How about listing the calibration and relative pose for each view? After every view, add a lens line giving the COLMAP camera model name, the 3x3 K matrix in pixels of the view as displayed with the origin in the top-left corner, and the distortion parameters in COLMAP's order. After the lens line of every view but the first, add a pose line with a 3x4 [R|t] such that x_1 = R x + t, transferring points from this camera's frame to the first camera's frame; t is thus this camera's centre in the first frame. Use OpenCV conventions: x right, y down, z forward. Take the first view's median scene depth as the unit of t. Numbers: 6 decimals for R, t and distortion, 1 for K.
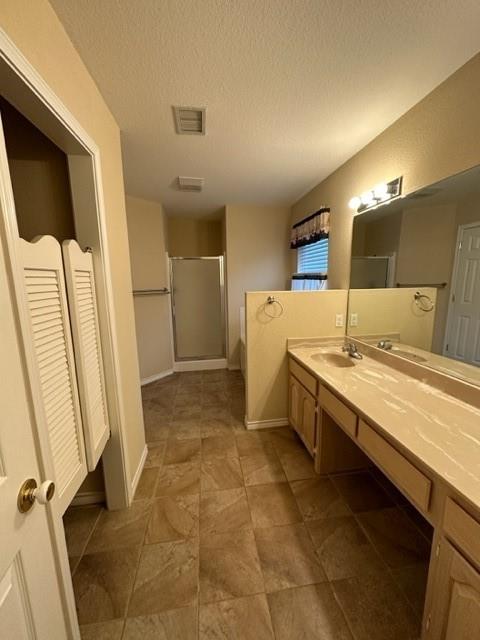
lens RADIAL K [[253.1, 0, 240.0], [0, 253.1, 320.0], [0, 0, 1]] dist [-0.000103, 0.000024]
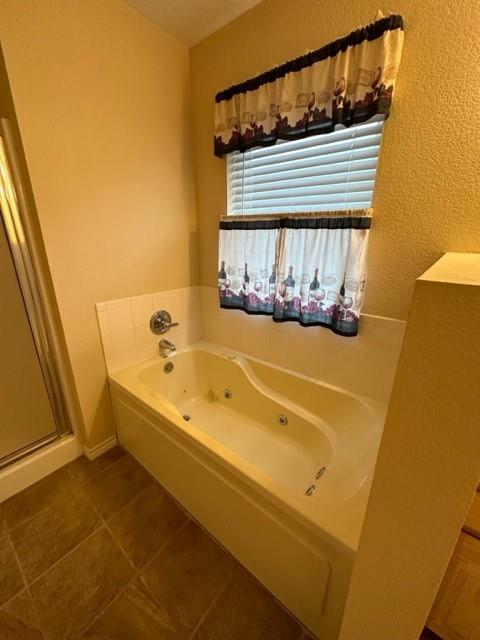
lens RADIAL K [[271.4, 0, 240.0], [0, 271.4, 320.0], [0, 0, 1]] dist [-0.000237, 0.000081]
pose [[0.752227, -0.185335, 0.632302, -0.108716], [0.091052, 0.979658, 0.178828, -0.086556], [-0.652583, -0.076946, 0.753800, 0.612631]]
